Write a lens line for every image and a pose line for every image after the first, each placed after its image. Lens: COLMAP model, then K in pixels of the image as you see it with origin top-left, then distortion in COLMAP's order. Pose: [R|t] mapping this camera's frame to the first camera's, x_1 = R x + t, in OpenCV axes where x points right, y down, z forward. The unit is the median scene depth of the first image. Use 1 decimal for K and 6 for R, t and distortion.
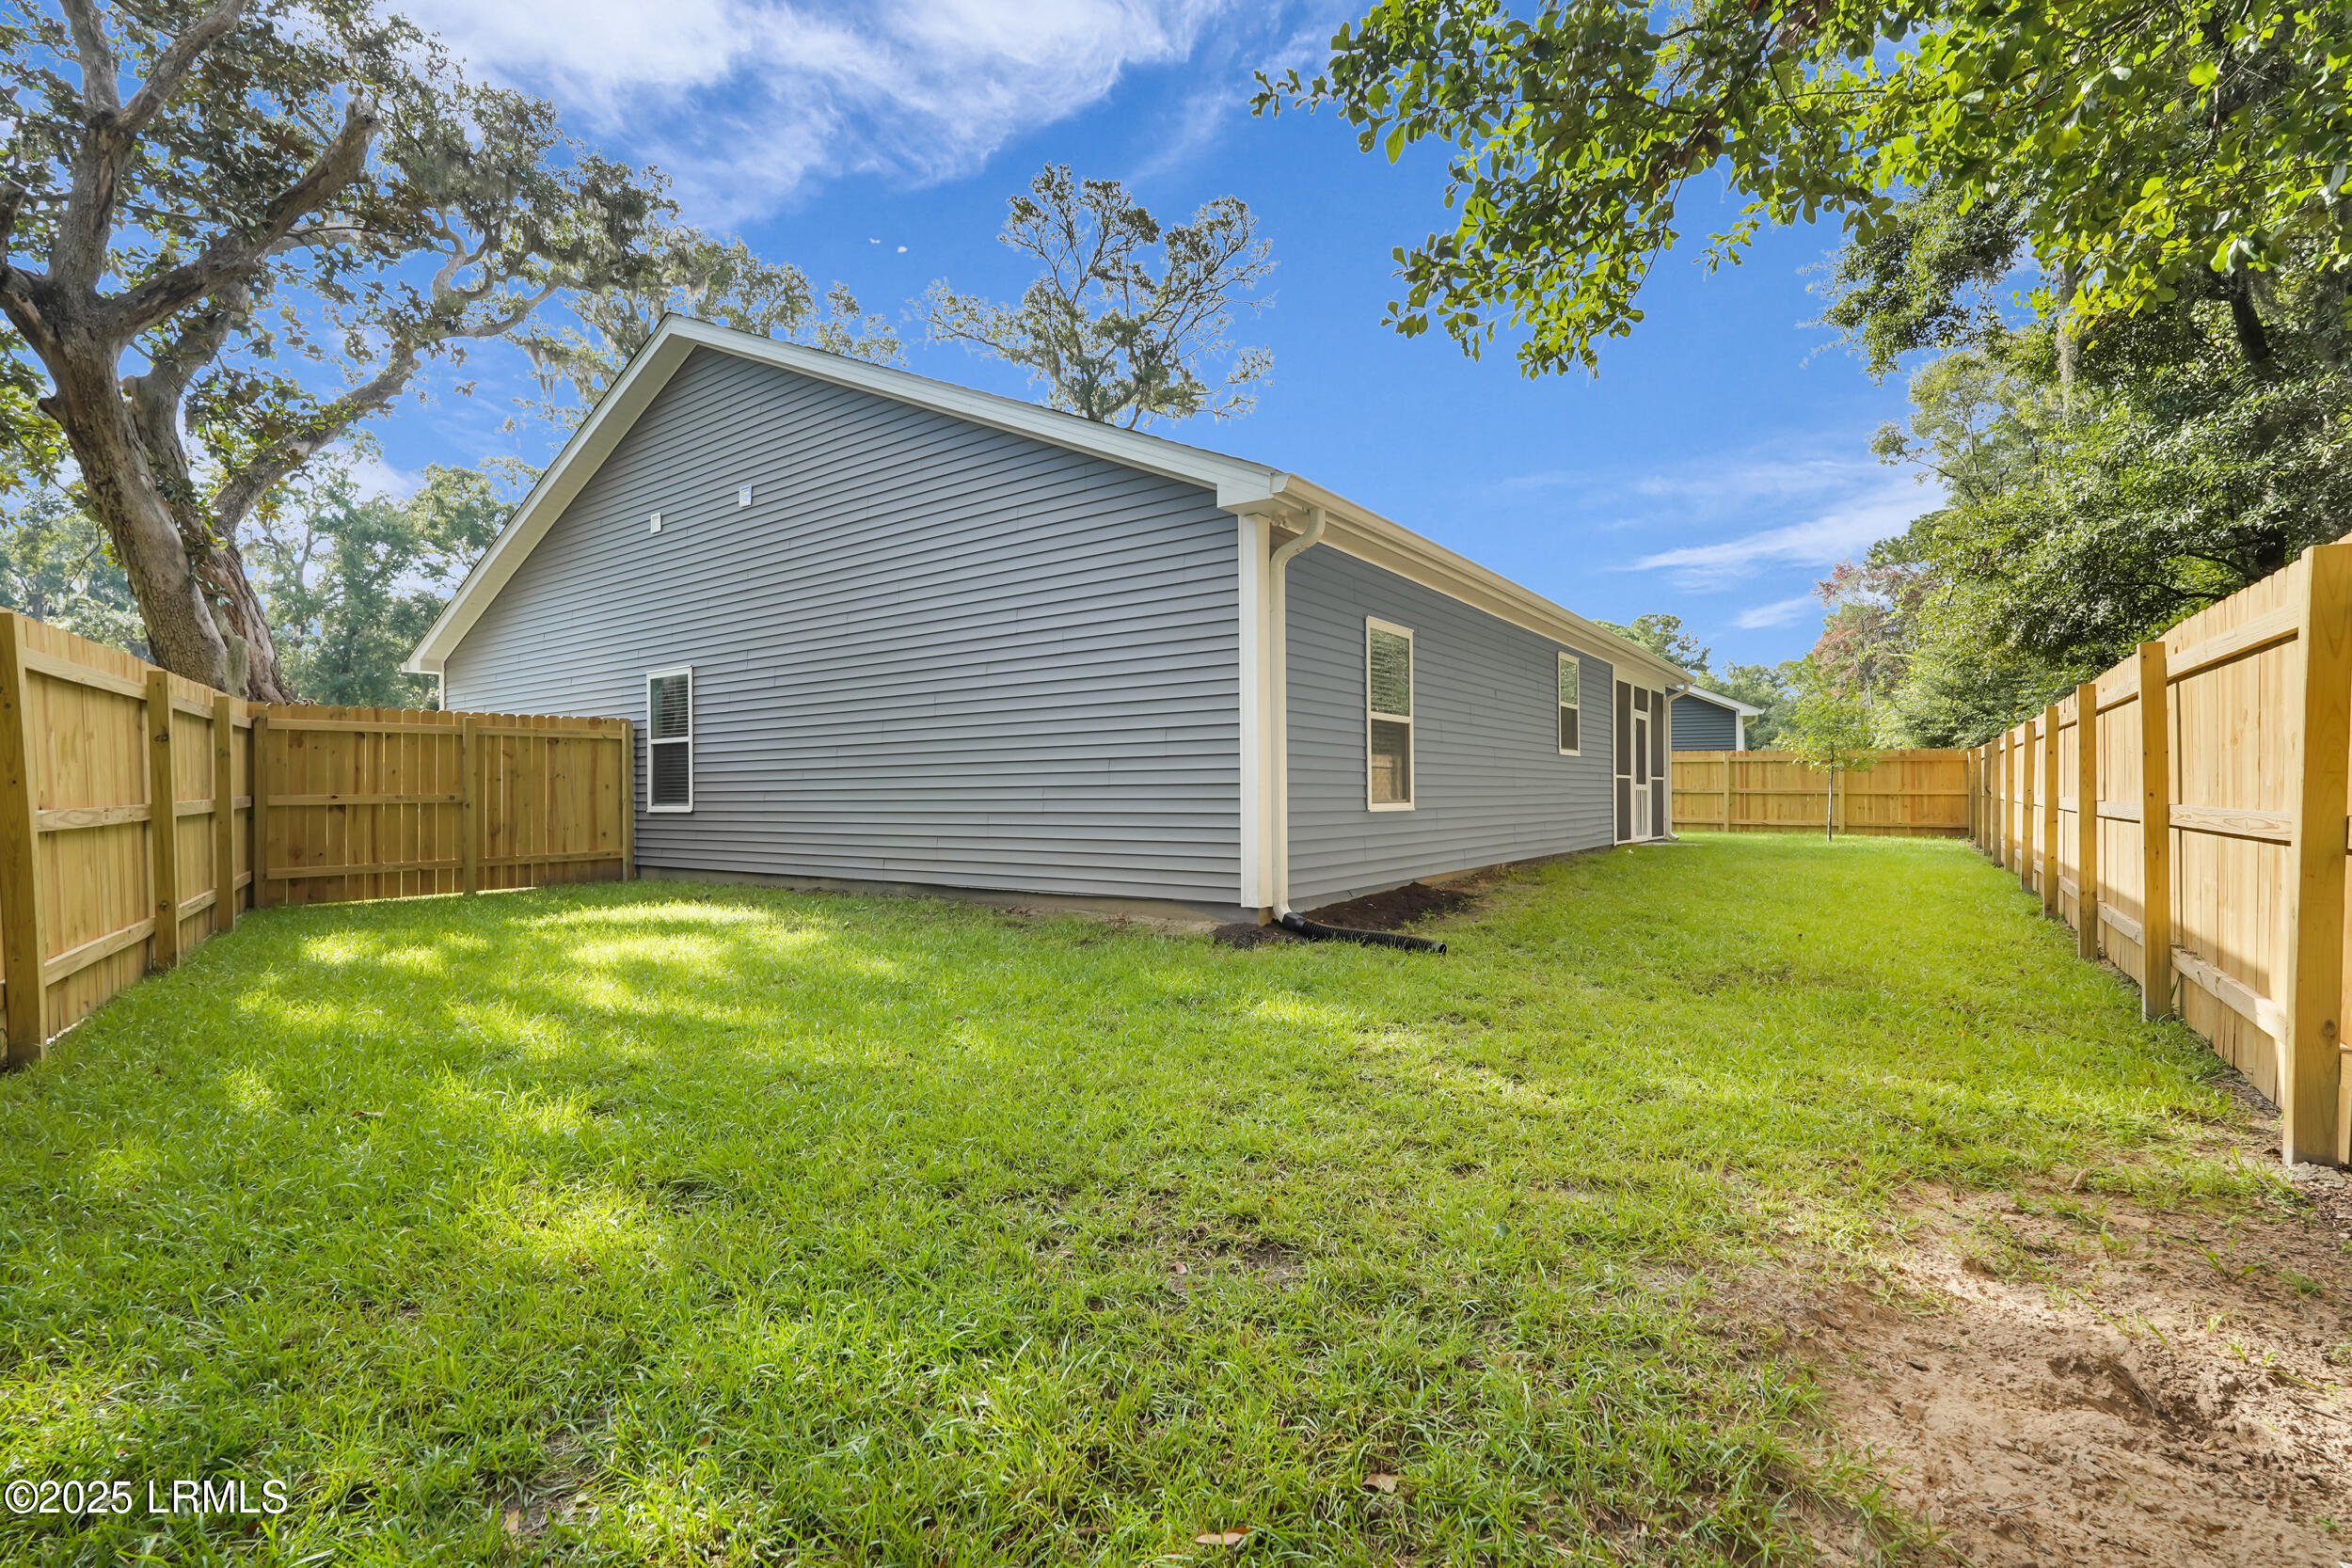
lens RADIAL K [[1024.7, 0, 1176.0], [0, 1024.7, 784.0], [0, 0, 1]] dist [-0.001139, -0.000048]
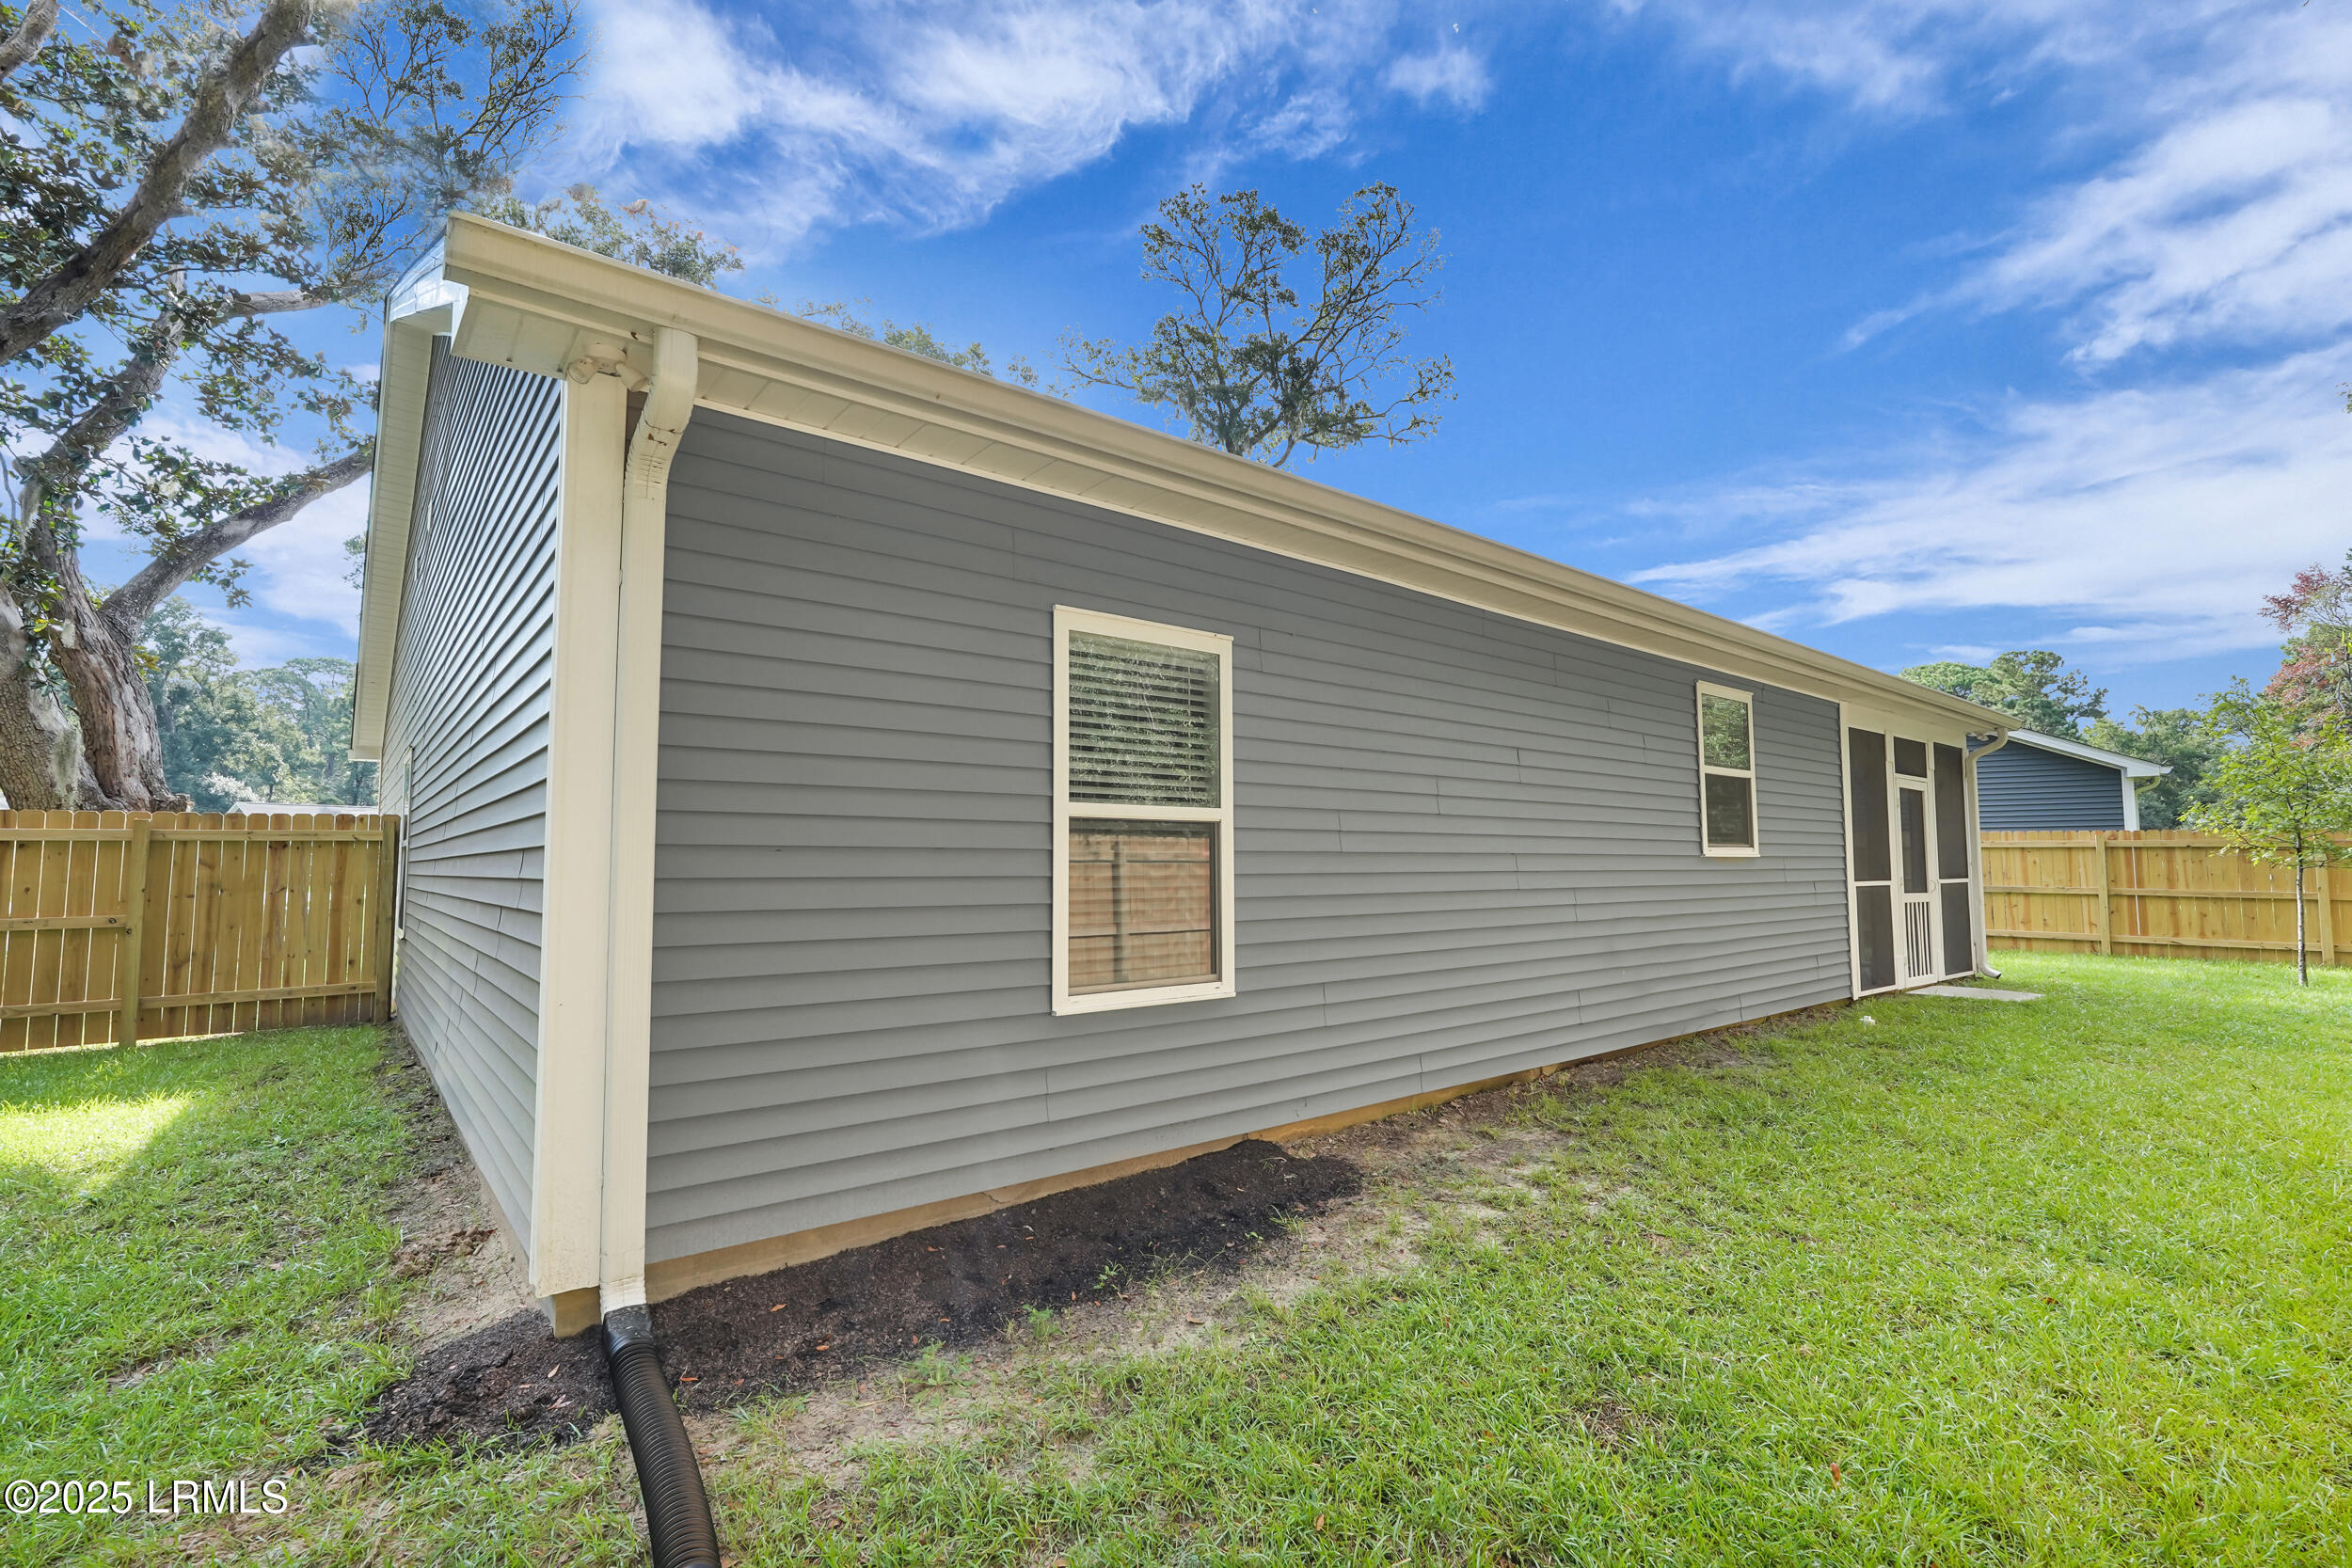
lens RADIAL K [[1049.6, 0, 1169.6], [0, 1049.6, 785.5], [0, 0, 1]] dist [-0.013783, 0.008703]
pose [[0.966451, -0.018064, -0.256215, 0.112698], [0.000528, 0.997662, -0.068346, -0.013867], [0.256851, 0.065917, 0.964200, 0.167051]]
